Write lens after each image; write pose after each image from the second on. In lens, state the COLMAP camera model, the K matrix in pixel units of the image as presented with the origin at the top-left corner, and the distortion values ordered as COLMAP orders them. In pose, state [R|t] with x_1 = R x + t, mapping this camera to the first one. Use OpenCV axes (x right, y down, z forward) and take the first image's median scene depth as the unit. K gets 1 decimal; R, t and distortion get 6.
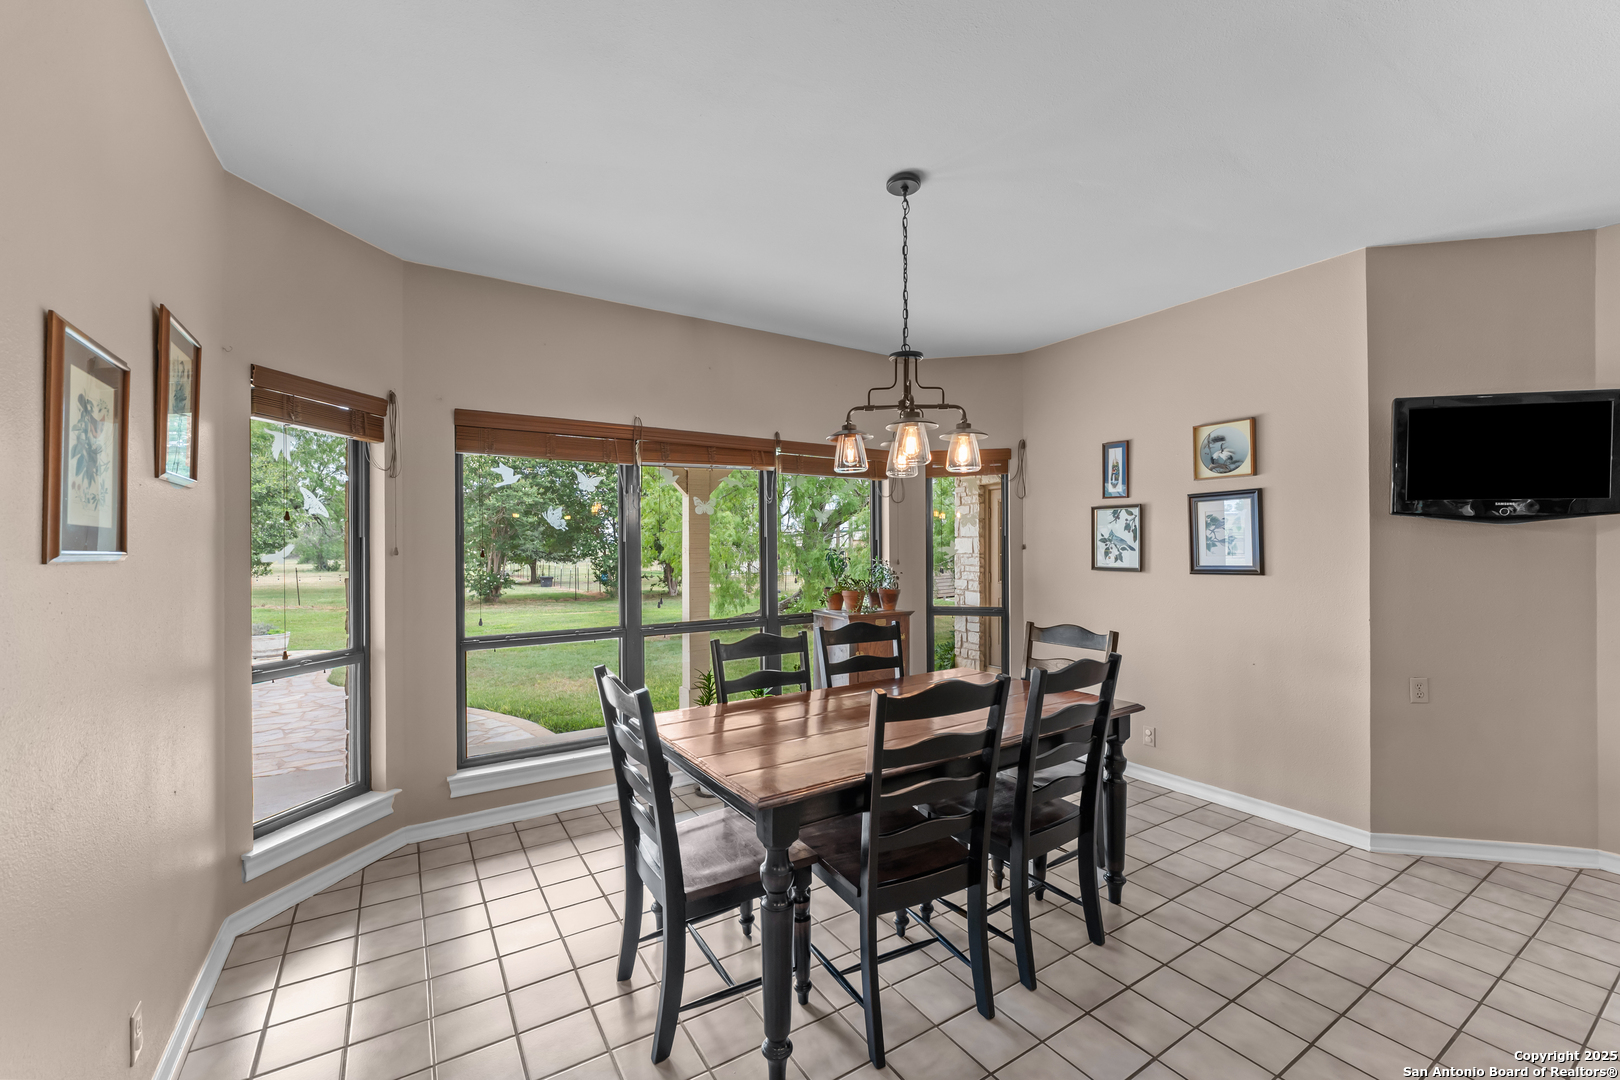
lens RADIAL K [[662.8, 0, 821.2], [0, 662.8, 539.5], [0, 0, 1]] dist [-0.000380, -0.000070]
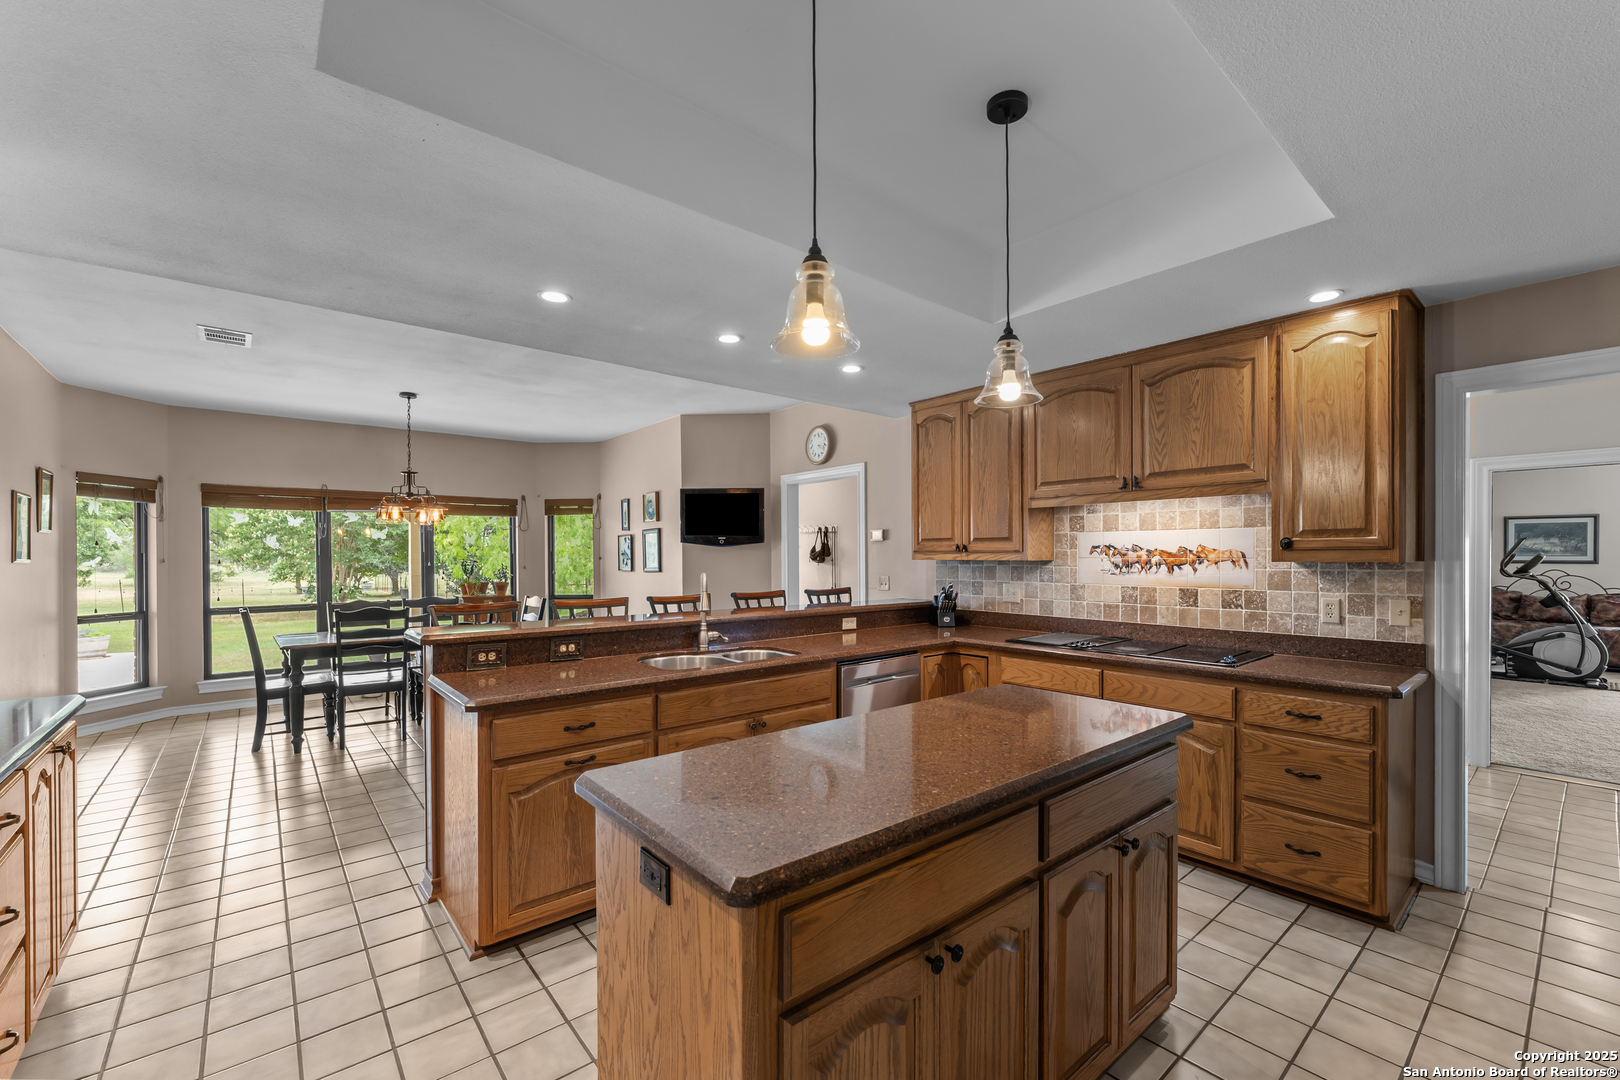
lens RADIAL K [[662.8, 0, 811.8], [0, 662.8, 553.0], [0, 0, 1]] dist [-0.000380, -0.000070]
pose [[0.991096, -0.001279, 0.133143, 0.937428], [0.000881, 0.999995, 0.003043, -0.008410], [-0.133147, -0.002899, 0.991092, -1.115908]]
